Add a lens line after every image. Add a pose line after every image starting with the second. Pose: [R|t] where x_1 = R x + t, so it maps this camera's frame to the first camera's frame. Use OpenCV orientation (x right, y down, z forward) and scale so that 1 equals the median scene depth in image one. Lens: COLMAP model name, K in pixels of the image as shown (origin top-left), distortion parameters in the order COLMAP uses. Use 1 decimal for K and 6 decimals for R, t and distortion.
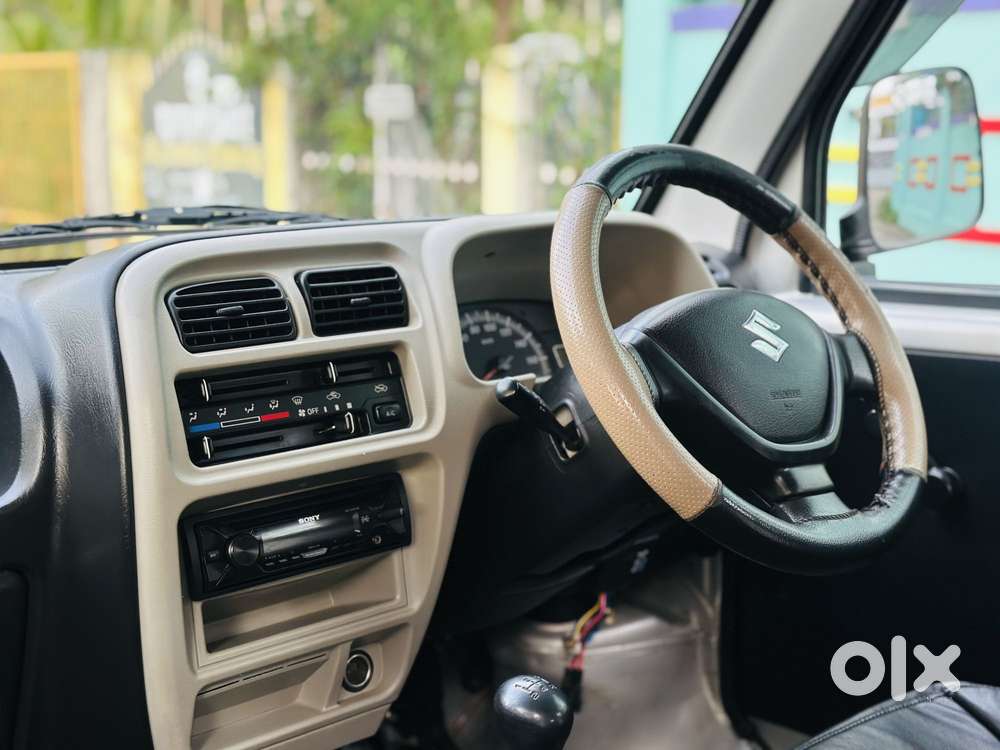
lens RADIAL K [[1358.3, 0, 500.0], [0, 1358.3, 375.0], [0, 0, 1]] dist [0.177010, 0.004777]
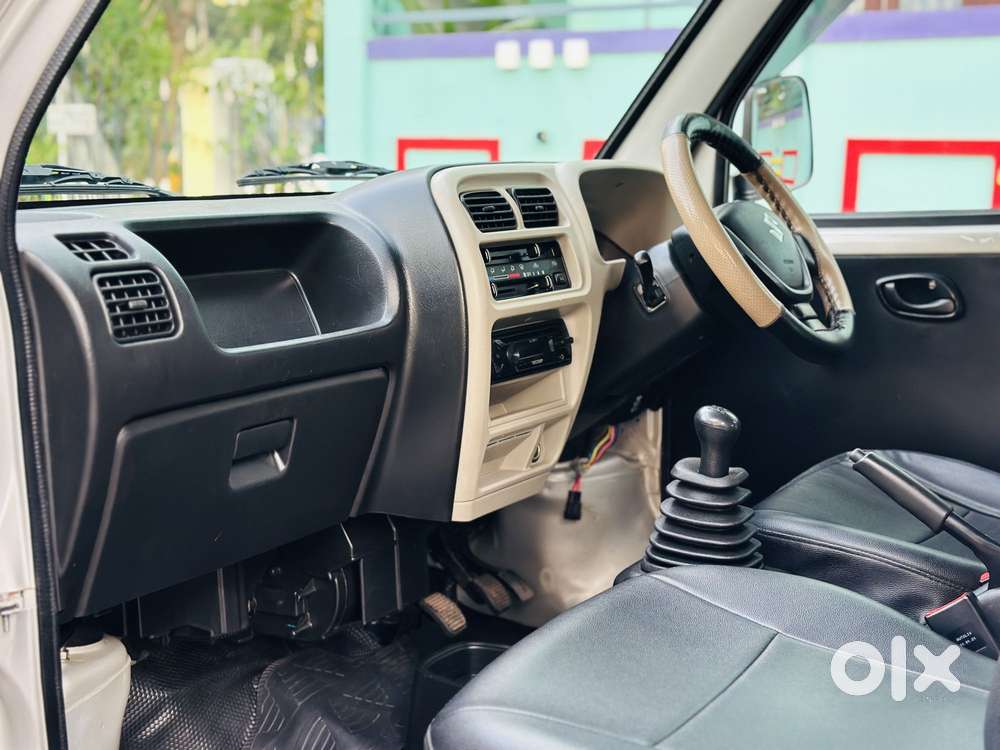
lens RADIAL K [[1358.3, 0, 500.0], [0, 1358.3, 375.0], [0, 0, 1]] dist [0.177010, 0.004777]
pose [[0.958575, -0.036991, 0.282430, -0.589063], [0.043314, 0.998931, -0.016175, 0.159383], [-0.281529, 0.027738, 0.959152, -0.485846]]
